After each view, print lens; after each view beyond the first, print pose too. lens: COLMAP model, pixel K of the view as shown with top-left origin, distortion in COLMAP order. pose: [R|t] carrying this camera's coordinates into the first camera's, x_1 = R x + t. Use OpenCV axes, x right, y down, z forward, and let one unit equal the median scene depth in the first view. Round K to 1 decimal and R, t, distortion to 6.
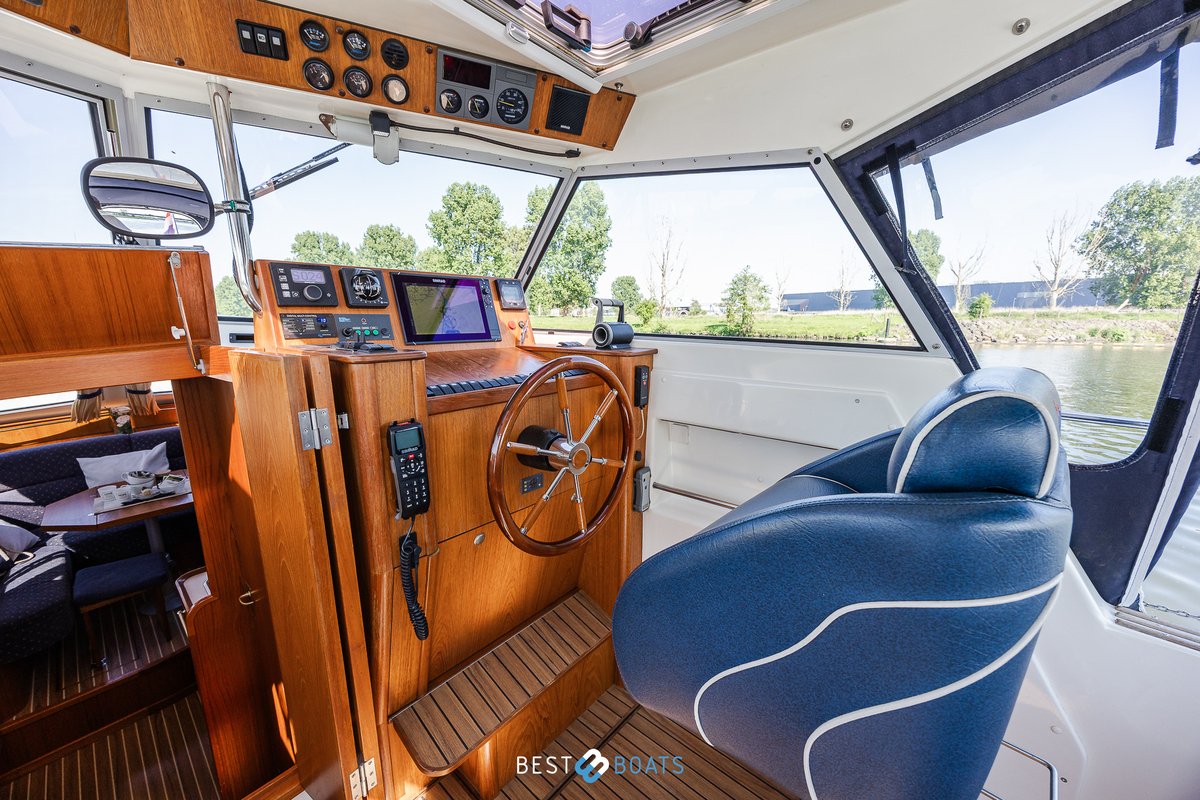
lens RADIAL K [[459.9, 0, 595.1], [0, 459.9, 400.5], [0, 0, 1]] dist [0.000066, -0.000141]
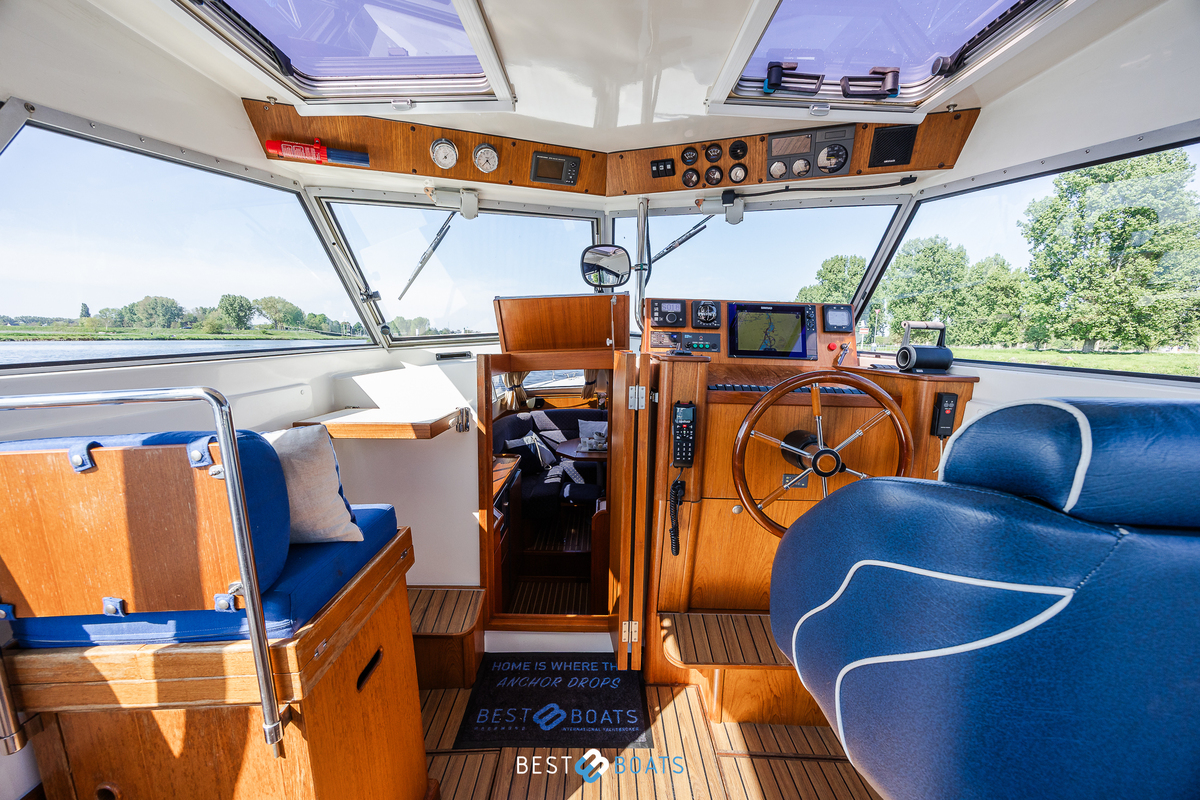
lens RADIAL K [[459.9, 0, 595.1], [0, 459.9, 400.5], [0, 0, 1]] dist [0.000066, -0.000141]
pose [[0.647621, 0.123756, -0.751846, 0.400985], [-0.168240, 0.985594, 0.017313, 0.050005], [0.743157, 0.115278, 0.659112, -0.155227]]
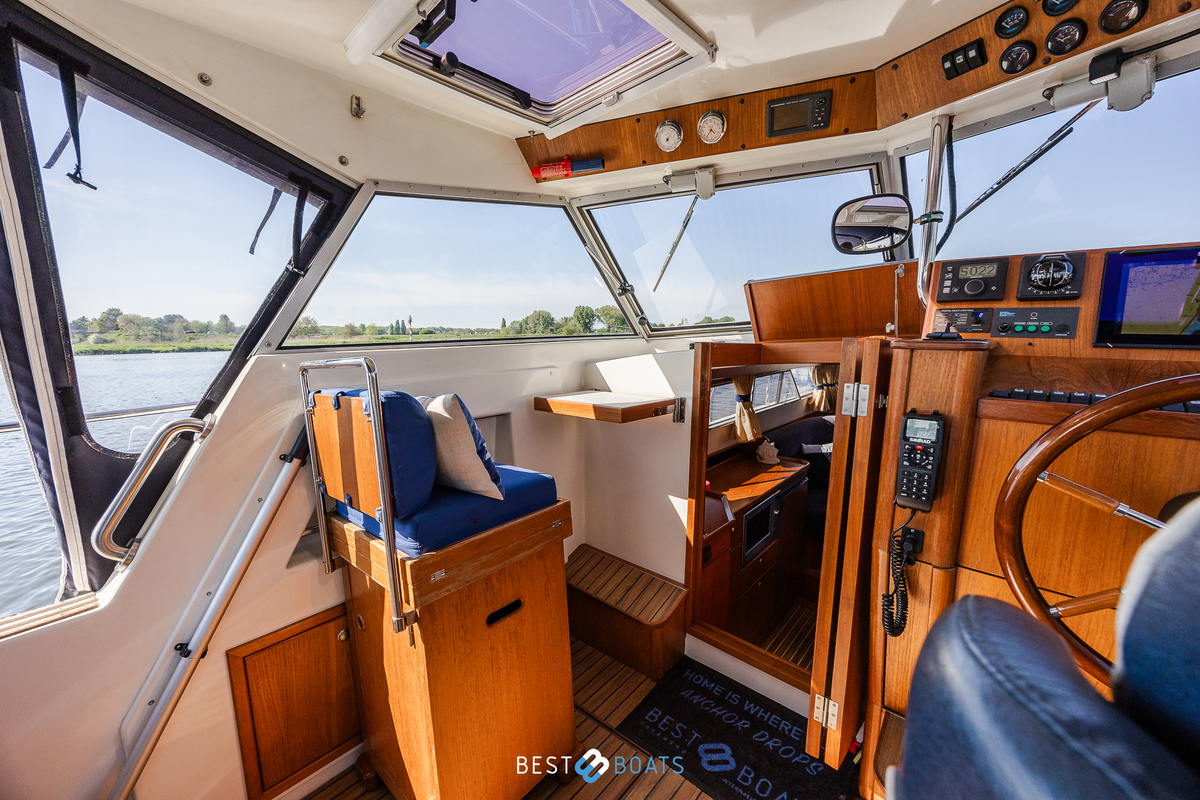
lens RADIAL K [[456.8, 0, 594.0], [0, 456.8, 399.6], [0, 0, 1]] dist [-0.000138, -0.000093]
pose [[-0.025374, 0.158004, -0.987112, 0.429617], [-0.188870, 0.968889, 0.159942, -0.000594], [0.981674, 0.190495, 0.005257, 0.234567]]
